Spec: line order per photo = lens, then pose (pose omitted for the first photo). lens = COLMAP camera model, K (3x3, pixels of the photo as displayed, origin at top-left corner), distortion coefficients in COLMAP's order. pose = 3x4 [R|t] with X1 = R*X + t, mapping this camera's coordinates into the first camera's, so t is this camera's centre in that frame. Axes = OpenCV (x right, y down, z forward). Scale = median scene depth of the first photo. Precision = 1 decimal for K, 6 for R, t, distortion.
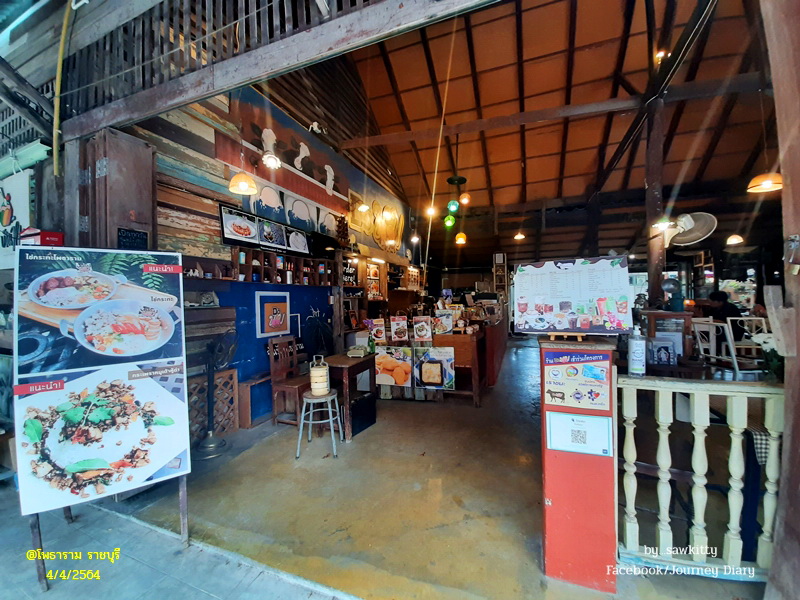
lens RADIAL K [[316.3, 0, 404.2], [0, 316.3, 299.3], [0, 0, 1]] dist [0.014868, -0.015385]
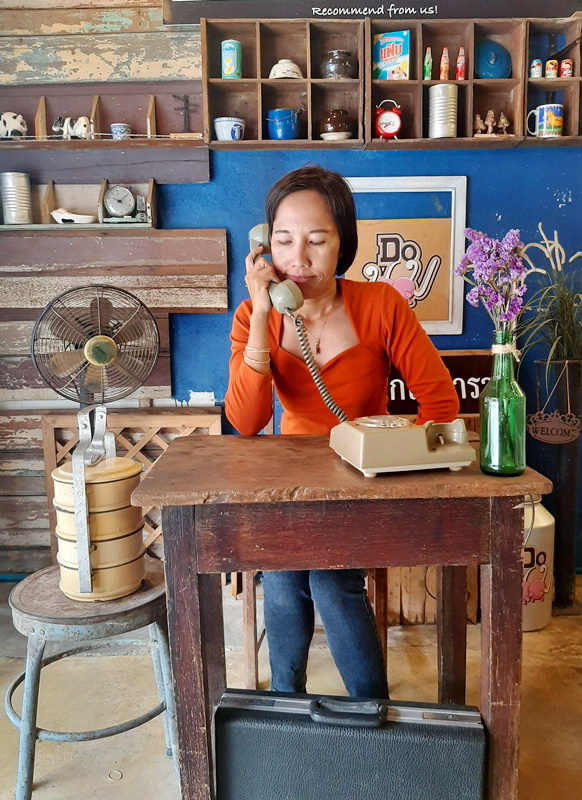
lens RADIAL K [[641.9, 0, 290.2], [0, 641.9, 384.8], [0, 0, 1]] dist [0.078326, -0.155969]
pose [[0.388865, 0.133117, -0.911627, 0.095963], [0.010961, 0.988768, 0.149056, 0.071232], [0.921229, -0.067955, 0.383039, 0.696893]]
